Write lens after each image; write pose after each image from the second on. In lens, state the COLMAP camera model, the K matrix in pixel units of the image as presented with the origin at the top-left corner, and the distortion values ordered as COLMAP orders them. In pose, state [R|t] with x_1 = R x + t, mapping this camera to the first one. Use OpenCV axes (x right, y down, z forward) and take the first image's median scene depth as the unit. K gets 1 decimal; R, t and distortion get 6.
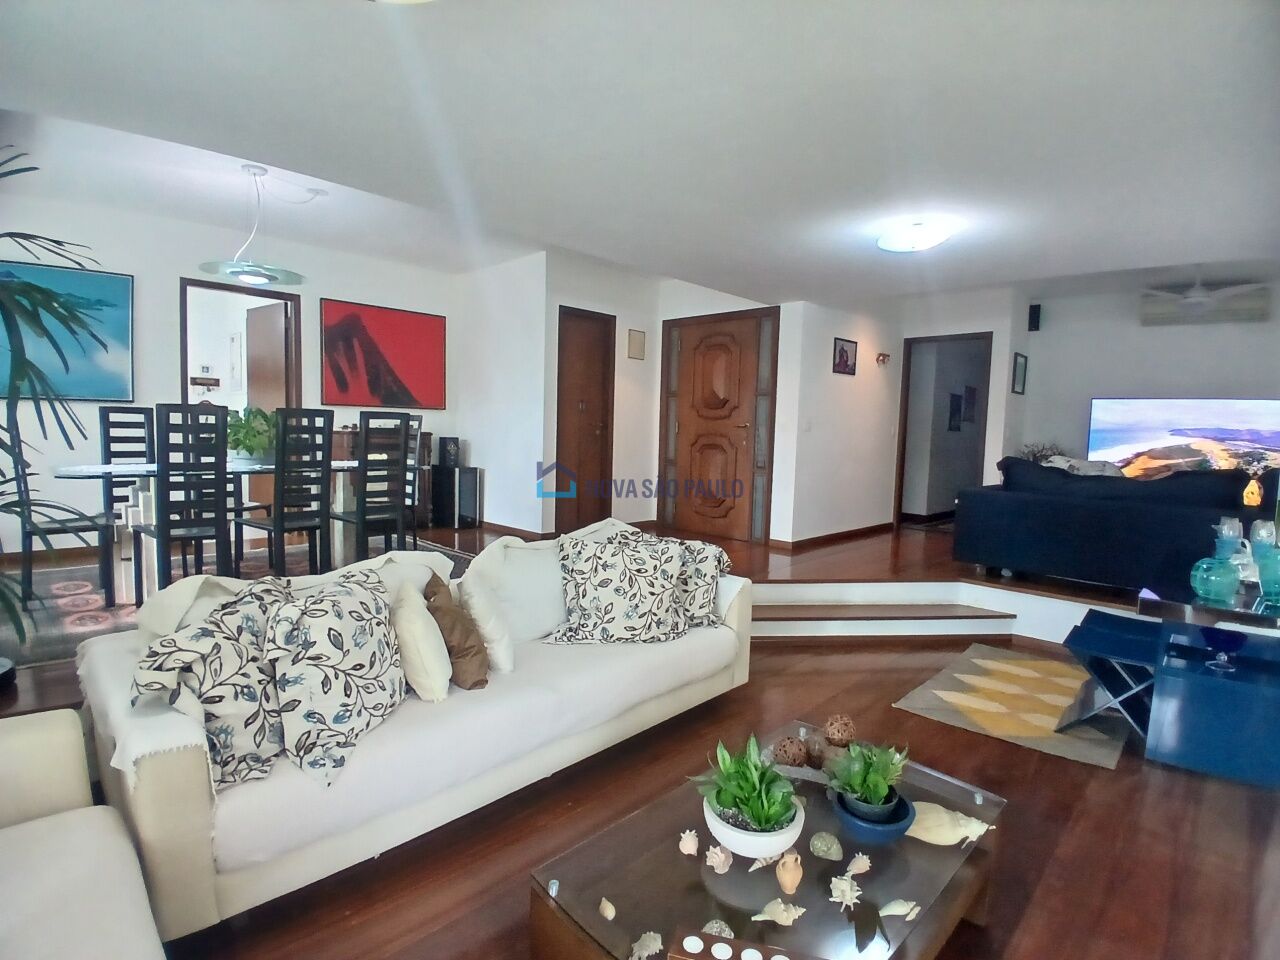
lens RADIAL K [[635.0, 0, 643.4], [0, 635.0, 481.6], [0, 0, 1]] dist [-0.002447, -0.045381]
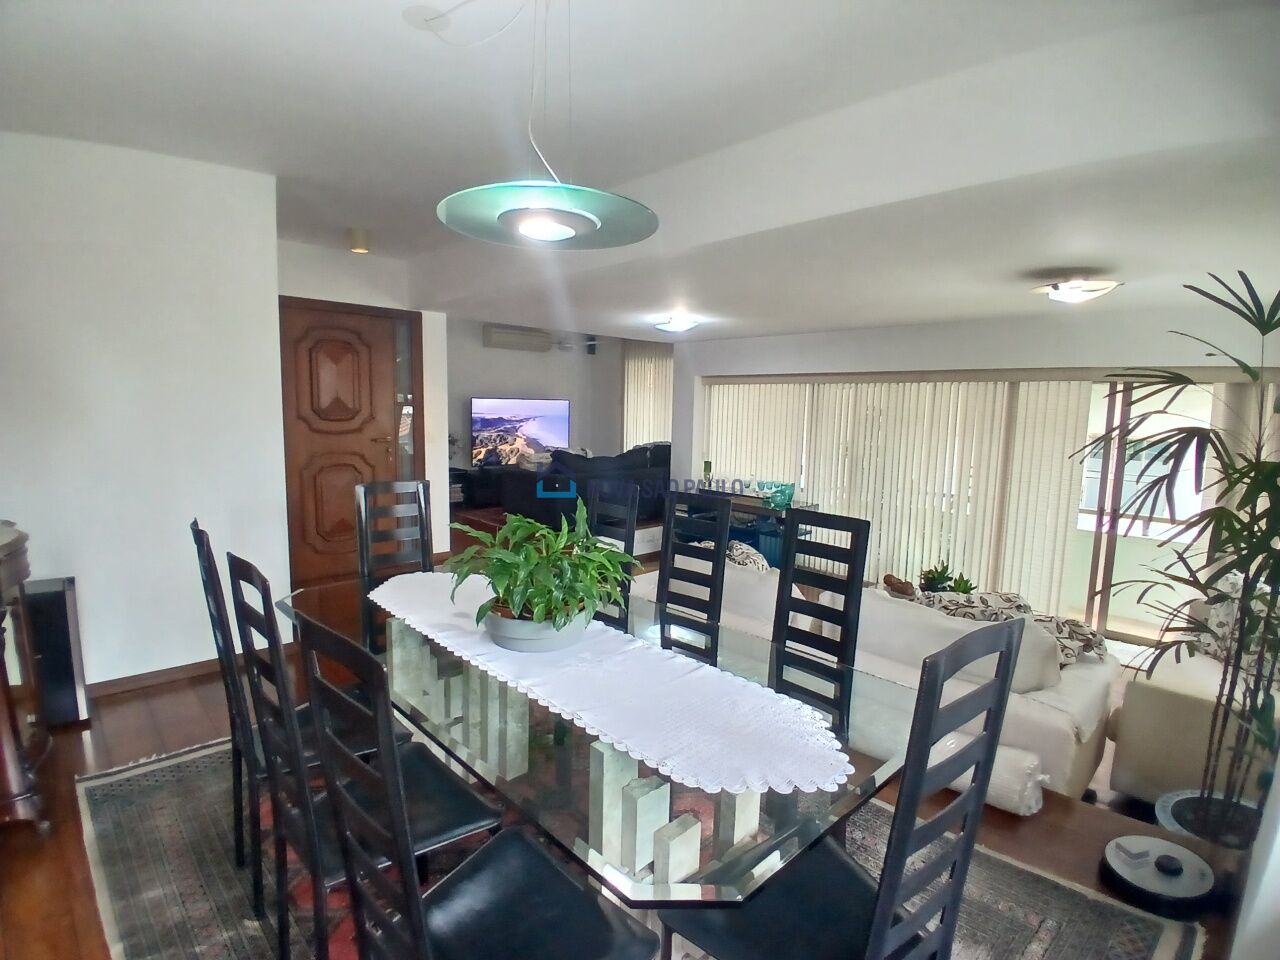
lens RADIAL K [[635.0, 0, 643.4], [0, 635.0, 481.6], [0, 0, 1]] dist [-0.002447, -0.045381]
pose [[0.028561, -0.147646, 0.988628, -0.694579], [0.065924, 0.987156, 0.145522, -0.132255], [-0.997416, 0.061018, 0.037928, 0.594689]]
